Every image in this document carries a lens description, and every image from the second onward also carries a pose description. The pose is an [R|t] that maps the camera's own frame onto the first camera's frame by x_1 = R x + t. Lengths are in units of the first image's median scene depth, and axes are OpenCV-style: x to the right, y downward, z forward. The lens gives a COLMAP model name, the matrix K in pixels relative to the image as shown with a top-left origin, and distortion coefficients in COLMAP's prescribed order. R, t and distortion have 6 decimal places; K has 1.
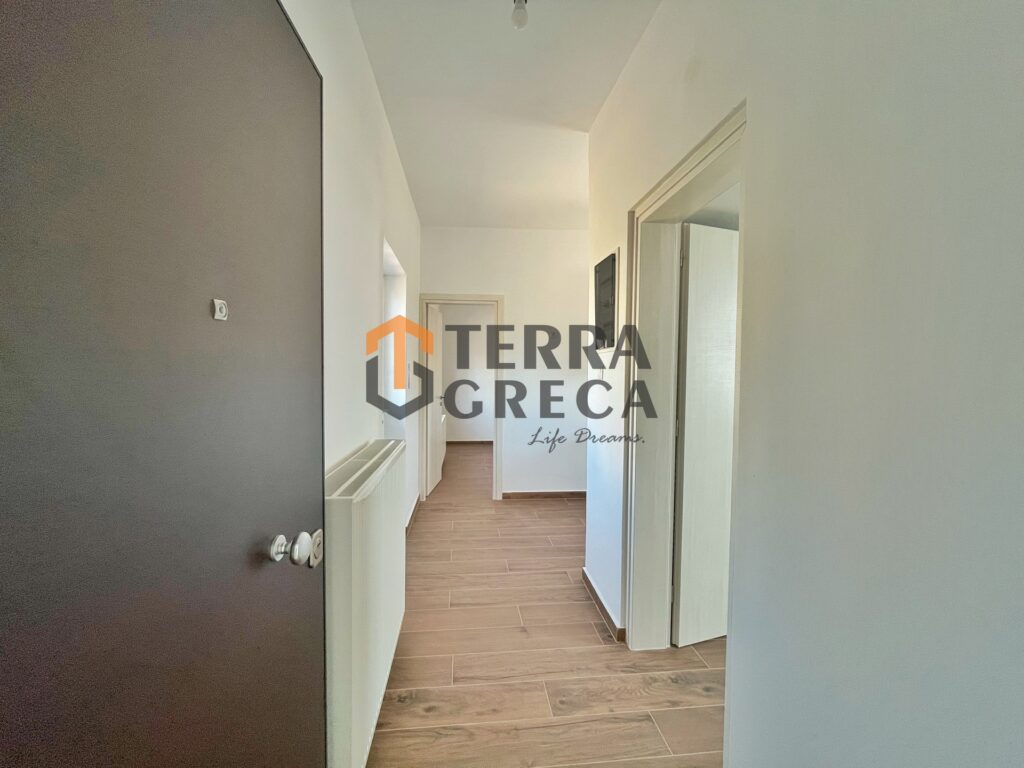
lens RADIAL K [[414.8, 0, 508.6], [0, 414.8, 386.6], [0, 0, 1]] dist [-0.005818, 0.000300]
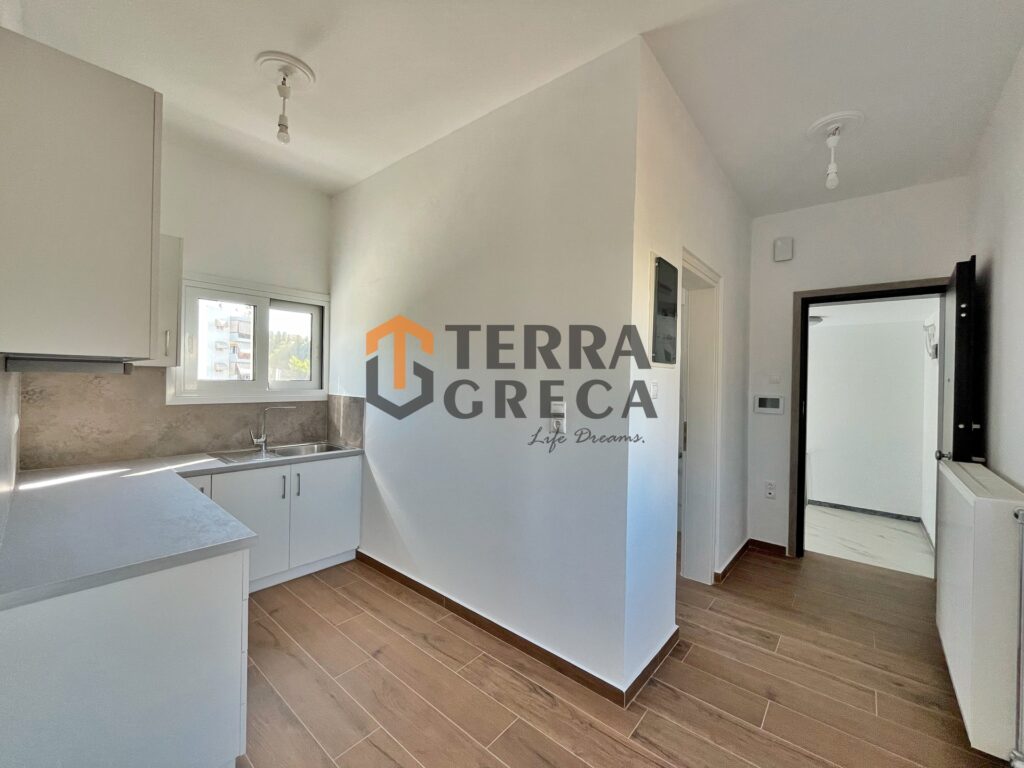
lens RADIAL K [[414.8, 0, 518.1], [0, 414.8, 382.3], [0, 0, 1]] dist [-0.005818, 0.000300]
pose [[-0.694490, -0.024520, 0.719084, -0.115495], [-0.005305, 0.999566, 0.028961, -0.045794], [-0.719483, 0.016298, -0.694319, 1.148092]]
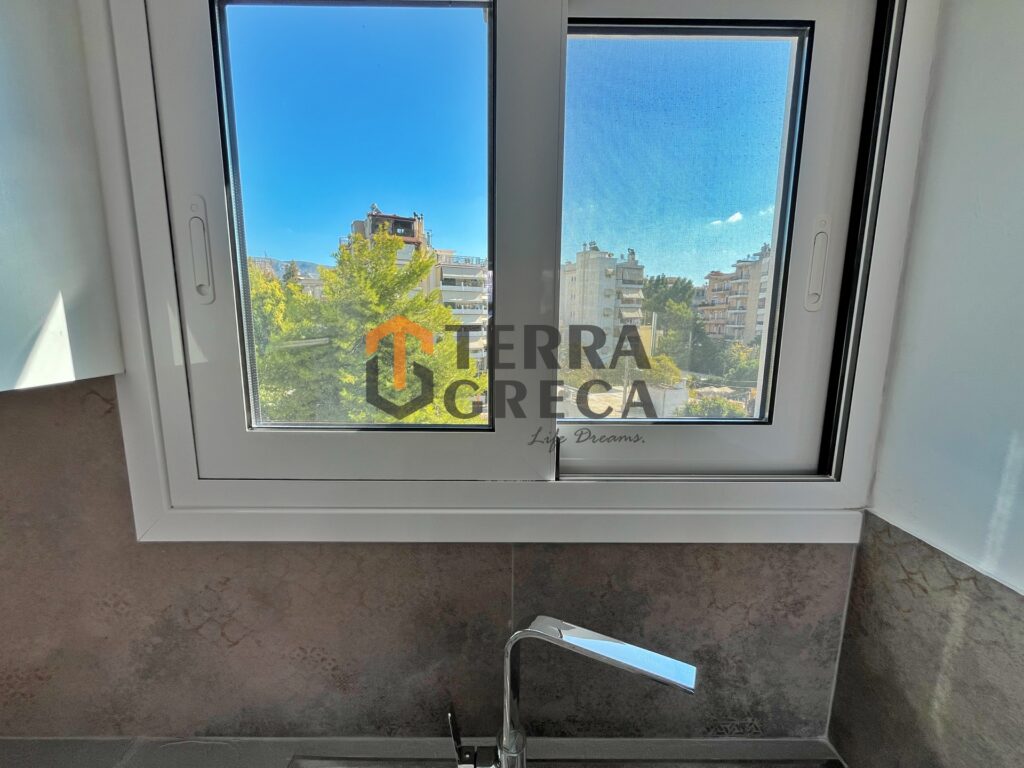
lens RADIAL K [[414.8, 0, 508.0], [0, 414.8, 383.5], [0, 0, 1]] dist [-0.005818, 0.000300]
pose [[0.094636, -0.164403, 0.981843, 0.705968], [0.017521, 0.986392, 0.163476, -0.067577], [-0.995358, 0.001732, 0.096229, 0.927578]]
